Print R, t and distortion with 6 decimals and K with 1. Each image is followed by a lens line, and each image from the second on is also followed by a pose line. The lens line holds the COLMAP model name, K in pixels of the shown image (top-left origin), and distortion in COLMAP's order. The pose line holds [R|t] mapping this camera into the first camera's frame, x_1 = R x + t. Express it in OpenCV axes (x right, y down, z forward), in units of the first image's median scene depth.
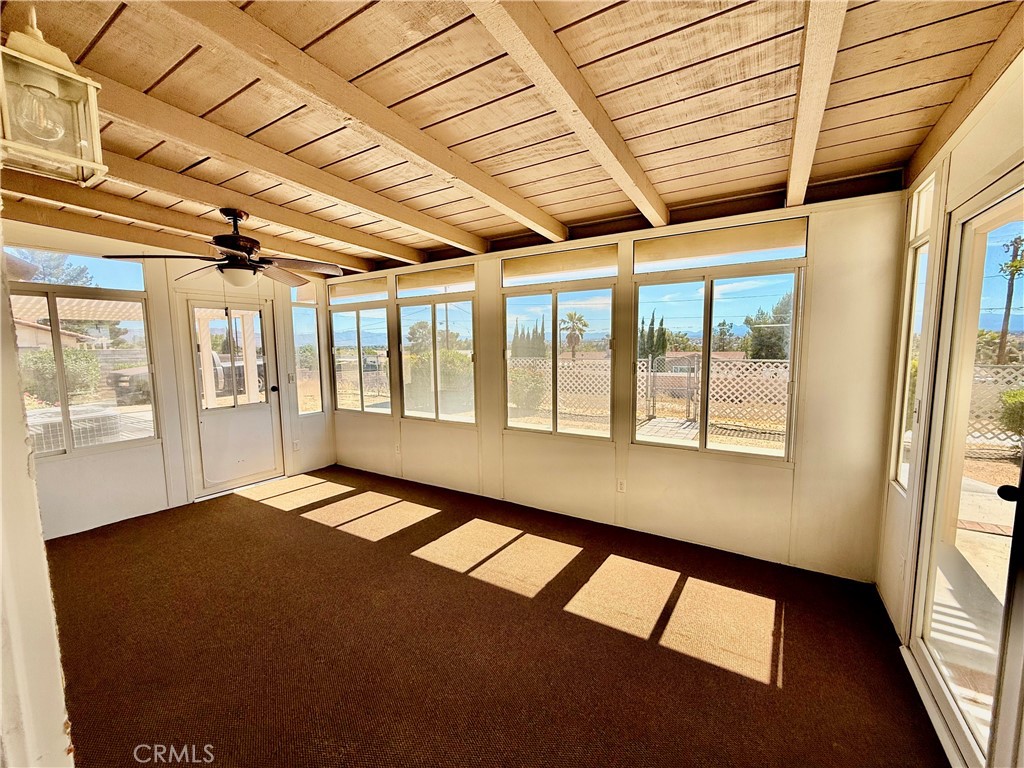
lens RADIAL K [[410.1, 0, 510.0], [0, 410.1, 384.1], [0, 0, 1]] dist [0.000305, 0.000600]
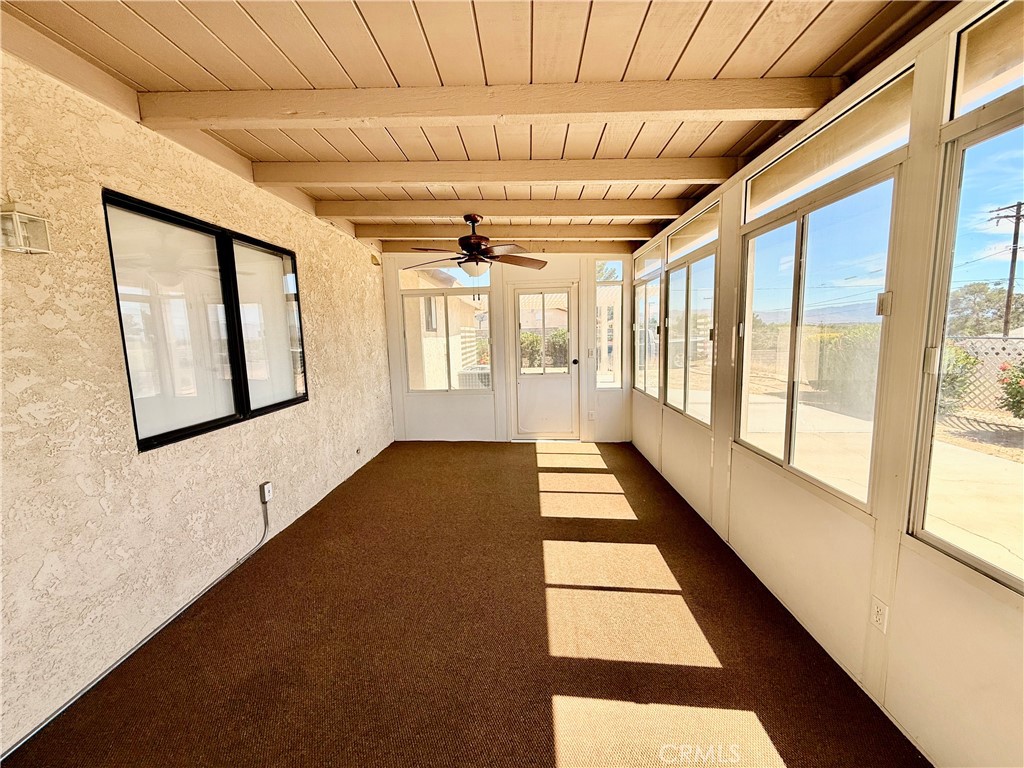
lens RADIAL K [[410.1, 0, 510.0], [0, 410.1, 384.1], [0, 0, 1]] dist [0.000305, 0.000600]
pose [[0.487536, 0.108923, -0.866282, 0.339451], [-0.064113, 0.993975, 0.088897, -0.016967], [0.870746, 0.012199, 0.491582, 0.312593]]
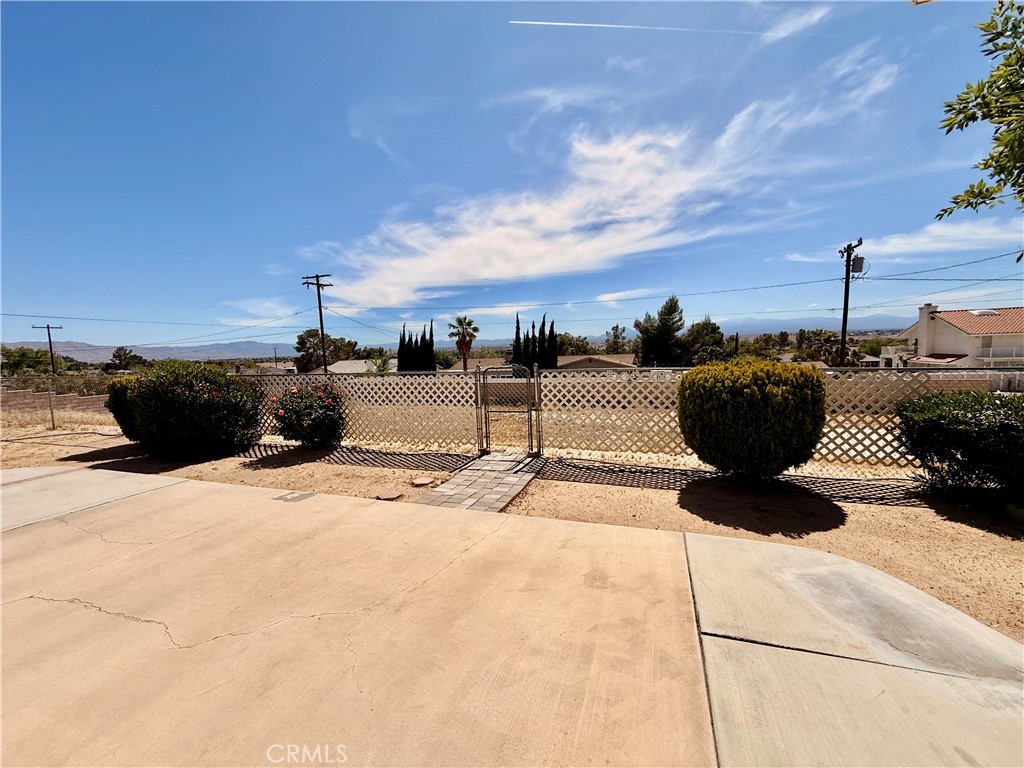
lens RADIAL K [[407.0, 0, 509.5], [0, 407.0, 381.1], [0, 0, 1]] dist [-0.002579, -0.000187]
pose [[0.978022, -0.039925, 0.204642, 0.546746], [0.044578, 0.998841, -0.018176, -0.060451], [-0.203679, 0.026899, 0.978668, 0.651368]]
